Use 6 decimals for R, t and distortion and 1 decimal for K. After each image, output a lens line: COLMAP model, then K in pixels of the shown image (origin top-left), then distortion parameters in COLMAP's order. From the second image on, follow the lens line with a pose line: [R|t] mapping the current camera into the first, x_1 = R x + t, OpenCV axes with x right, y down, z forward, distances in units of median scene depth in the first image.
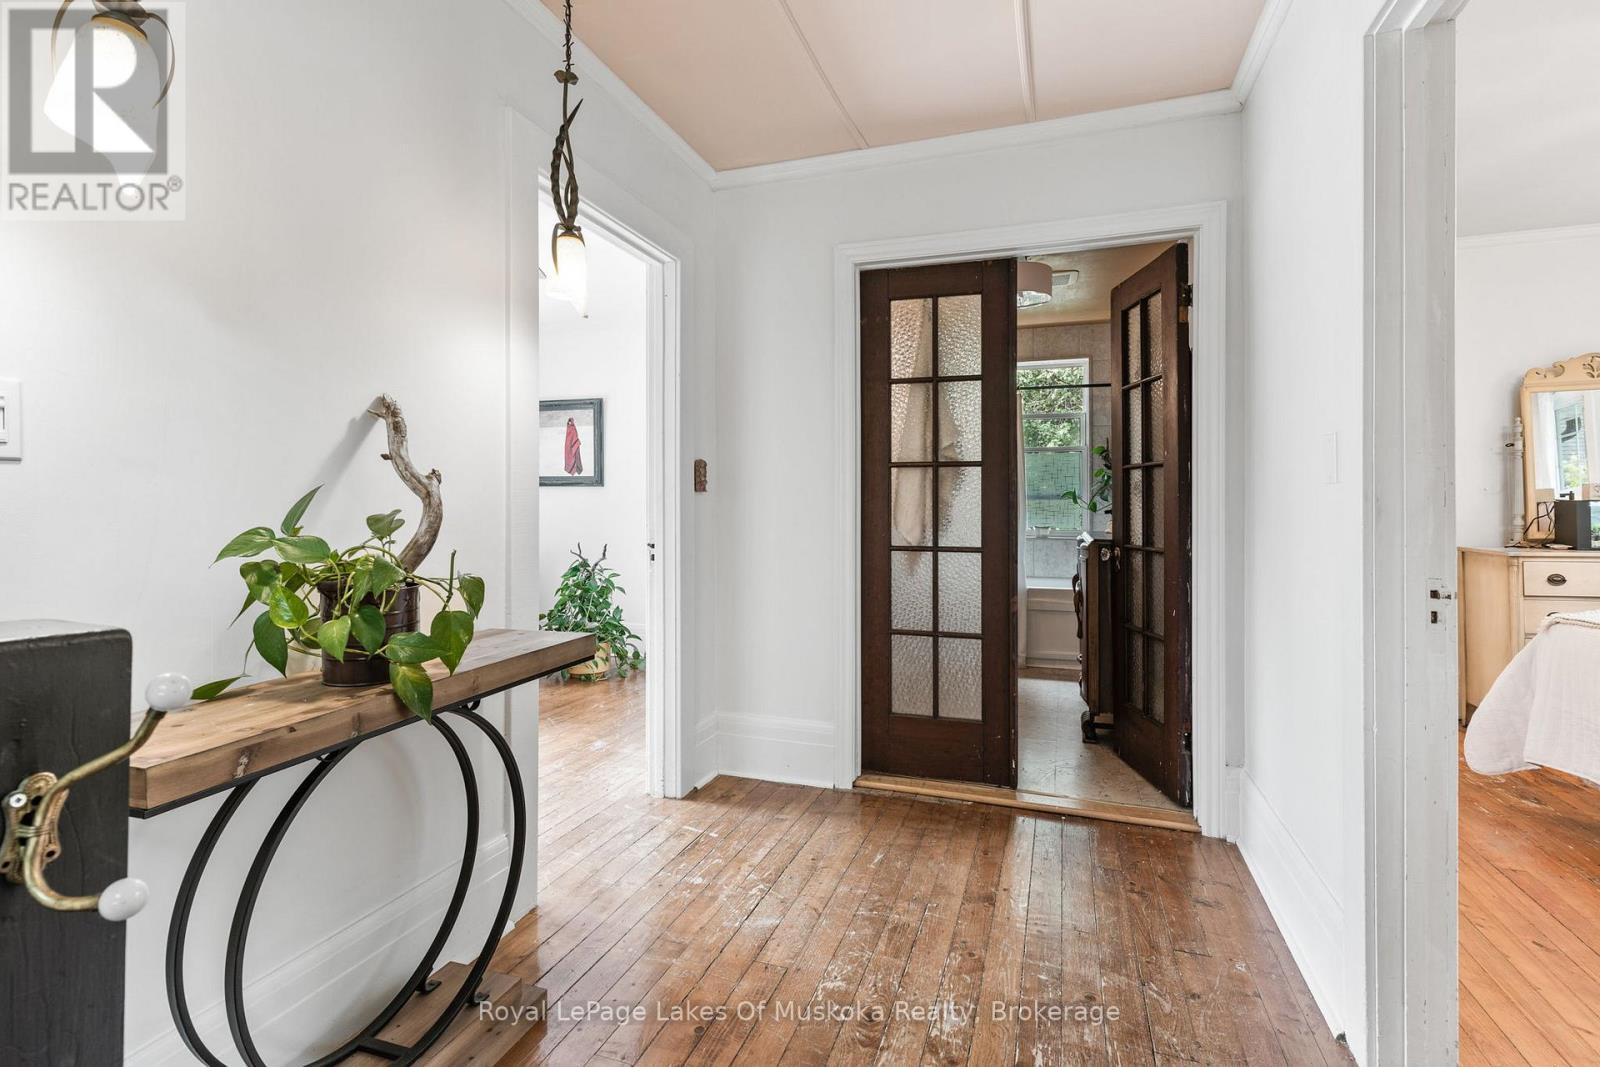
lens RADIAL K [[775.5, 0, 794.3], [0, 775.5, 518.4], [0, 0, 1]] dist [0.001450, 0.000219]
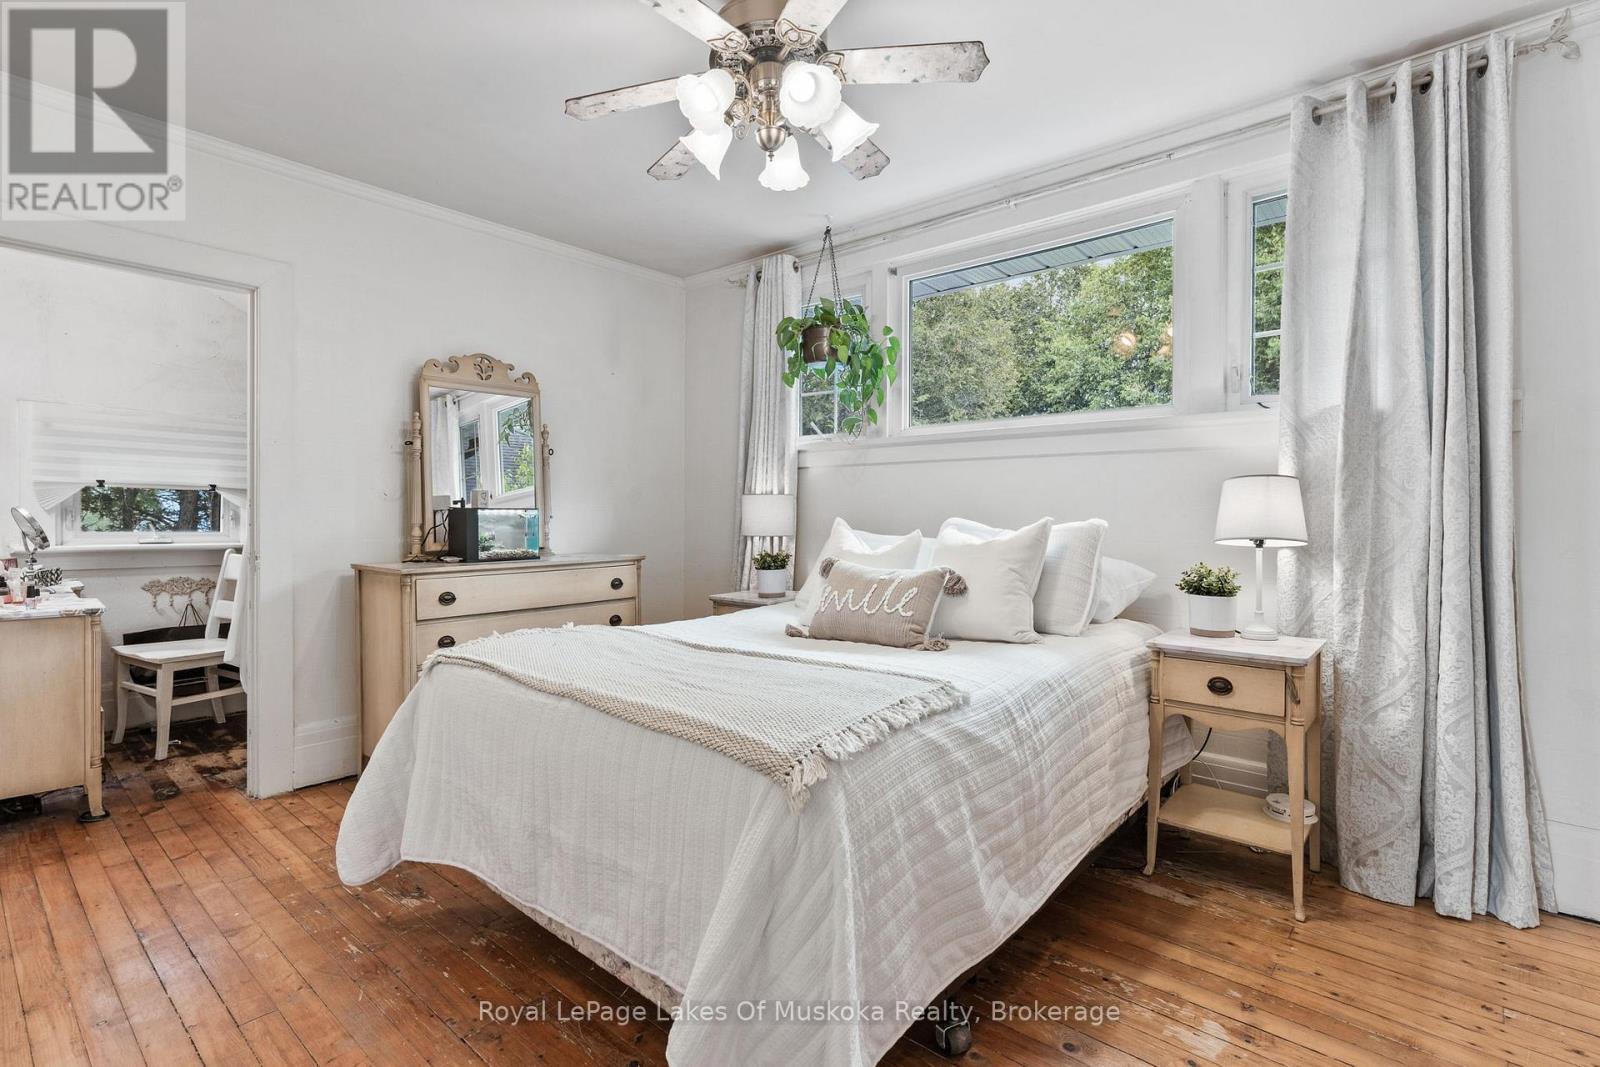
lens RADIAL K [[775.5, 0, 794.3], [0, 775.5, 518.4], [0, 0, 1]] dist [0.001450, 0.000219]
pose [[0.388362, 0.012407, 0.921423, 0.308710], [-0.001556, 0.999917, -0.012808, -0.000297], [-0.921505, 0.003540, 0.388349, 0.283873]]
